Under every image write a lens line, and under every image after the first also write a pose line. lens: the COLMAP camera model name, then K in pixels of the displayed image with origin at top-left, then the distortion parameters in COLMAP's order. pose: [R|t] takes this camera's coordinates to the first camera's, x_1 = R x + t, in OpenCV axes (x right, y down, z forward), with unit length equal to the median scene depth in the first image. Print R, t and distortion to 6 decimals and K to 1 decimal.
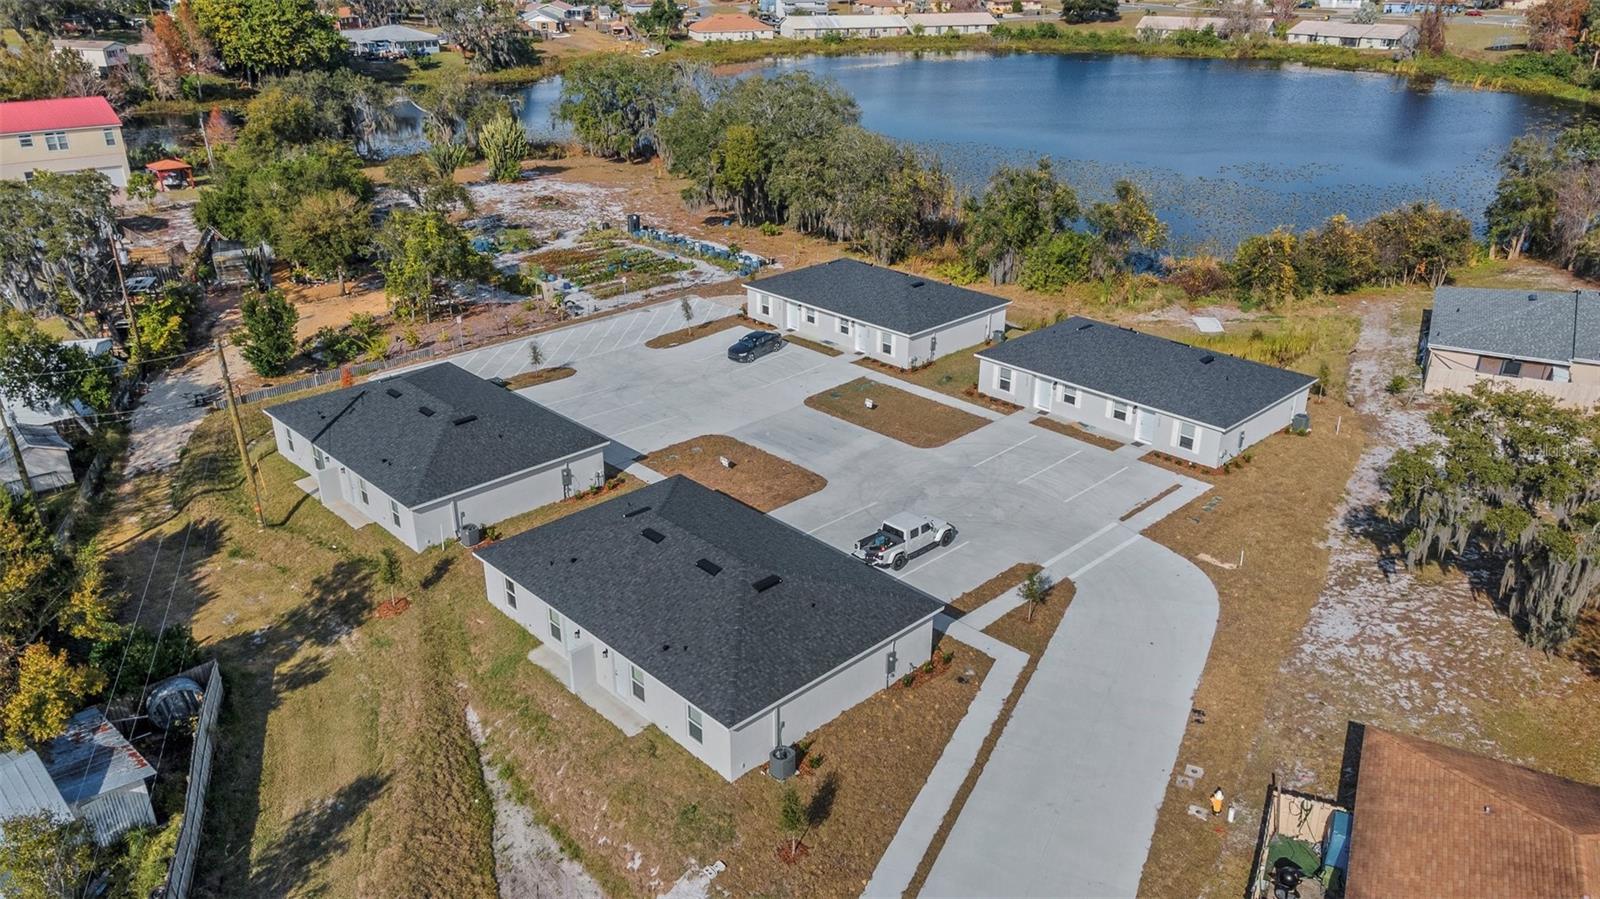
lens RADIAL K [[1156.9, 0, 800.0], [0, 1156.9, 449.5], [0, 0, 1]] dist [0.039721, 0.006161]
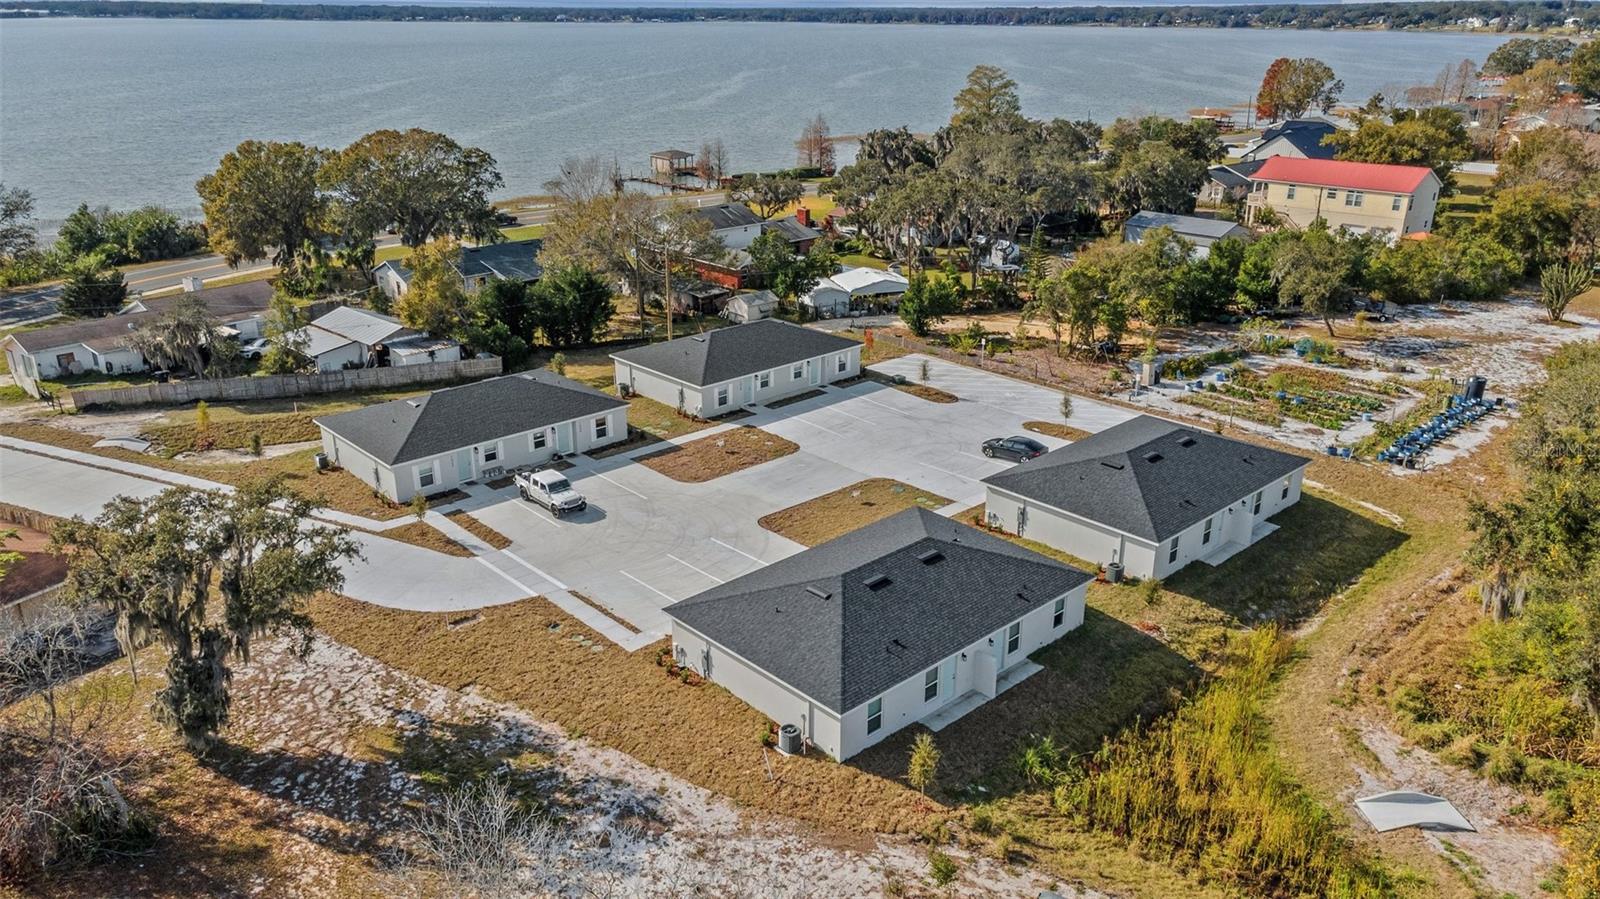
lens RADIAL K [[1160.4, 0, 800.0], [0, 1160.4, 449.5], [0, 0, 1]] dist [0.033479, 0.008210]
pose [[-0.016598, 0.350654, -0.936358, 0.869479], [-0.408427, 0.852415, 0.326459, -0.335717], [0.912640, 0.387853, 0.129069, 0.746494]]
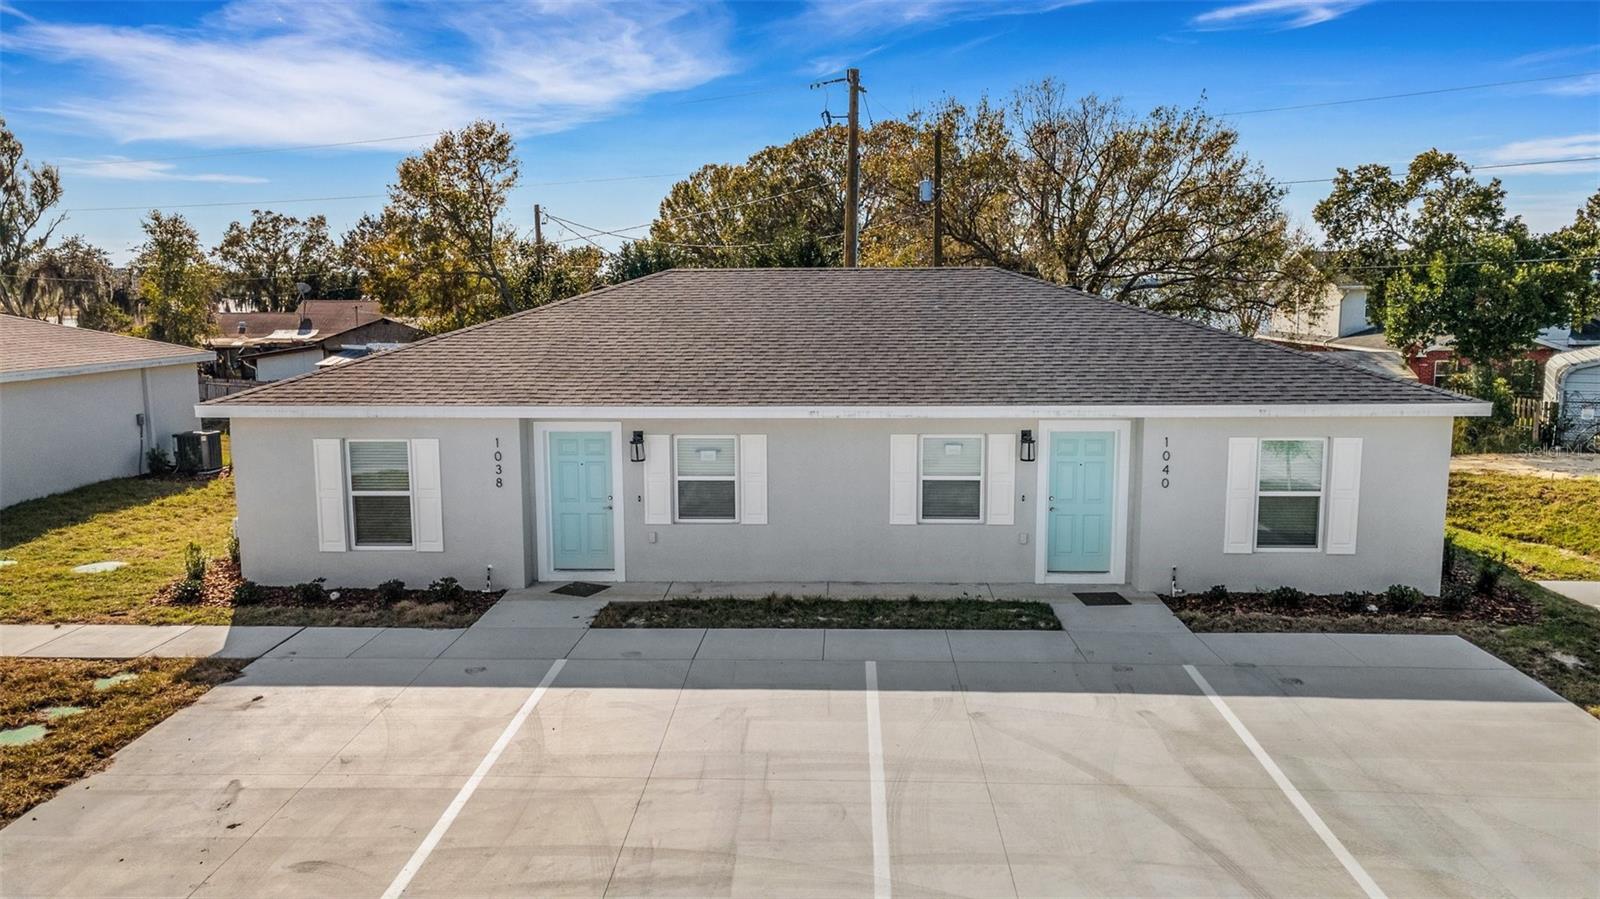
lens RADIAL K [[1160.4, 0, 800.0], [0, 1160.4, 449.5], [0, 0, 1]] dist [0.033479, 0.008210]
pose [[-0.722121, 0.095987, -0.685075, -0.065300], [-0.280198, 0.864866, 0.416527, -0.111190], [0.632479, 0.492740, -0.597643, 0.965352]]
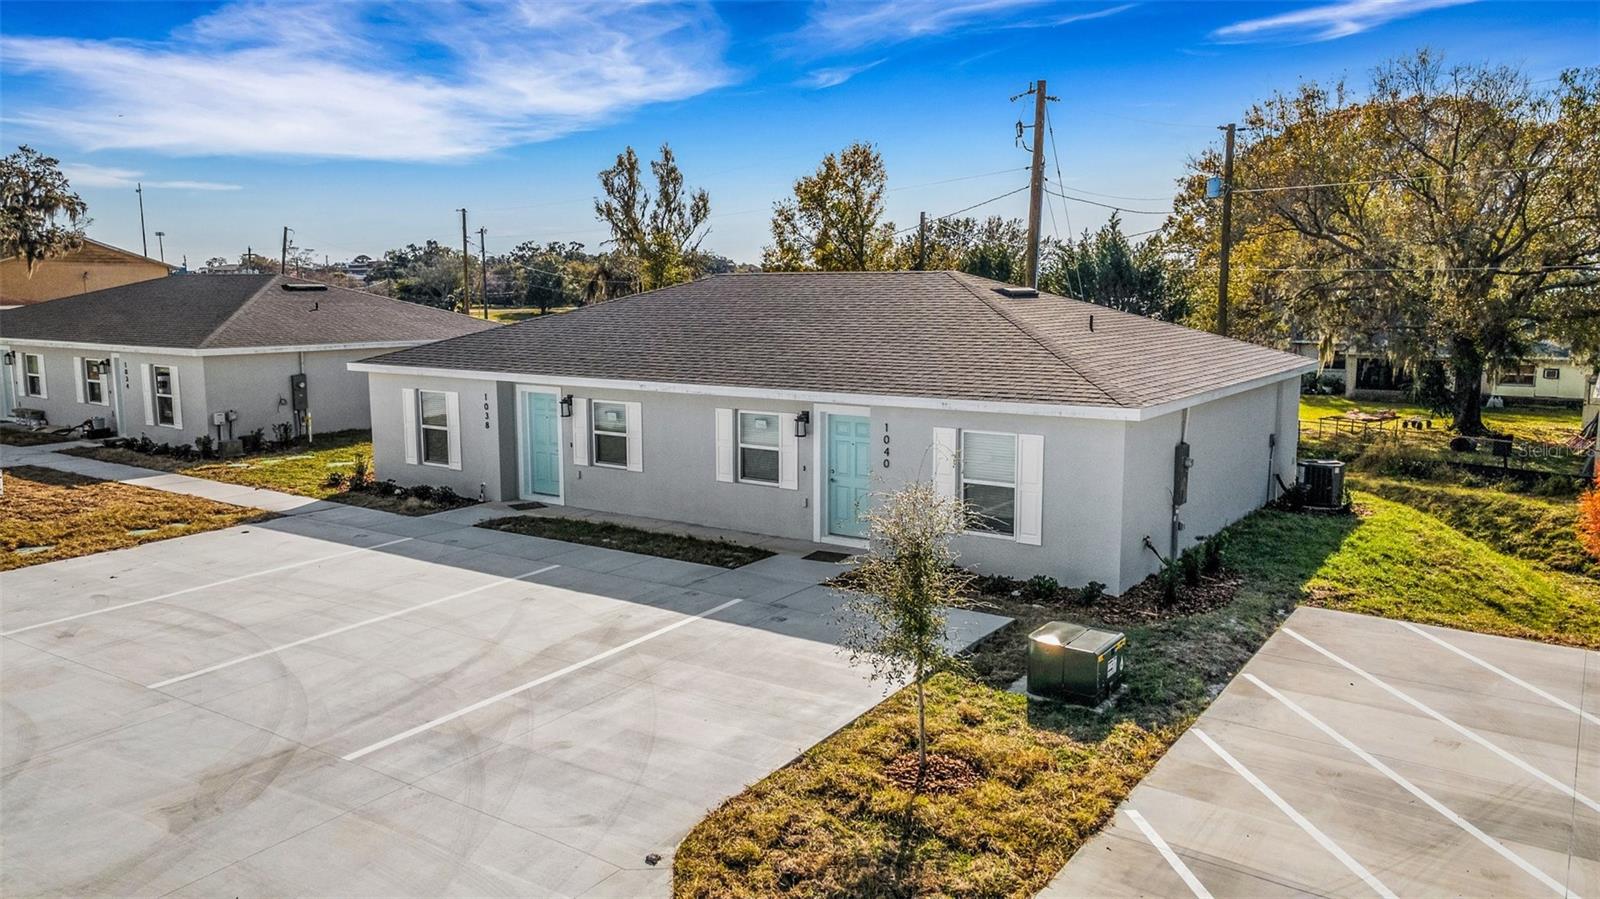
lens RADIAL K [[1160.4, 0, 800.0], [0, 1160.4, 449.5], [0, 0, 1]] dist [0.033479, 0.008210]
pose [[-0.980314, 0.025882, -0.195743, -0.185193], [-0.081994, 0.848483, 0.522832, -0.159515], [0.179617, 0.528589, -0.829657, 1.070993]]
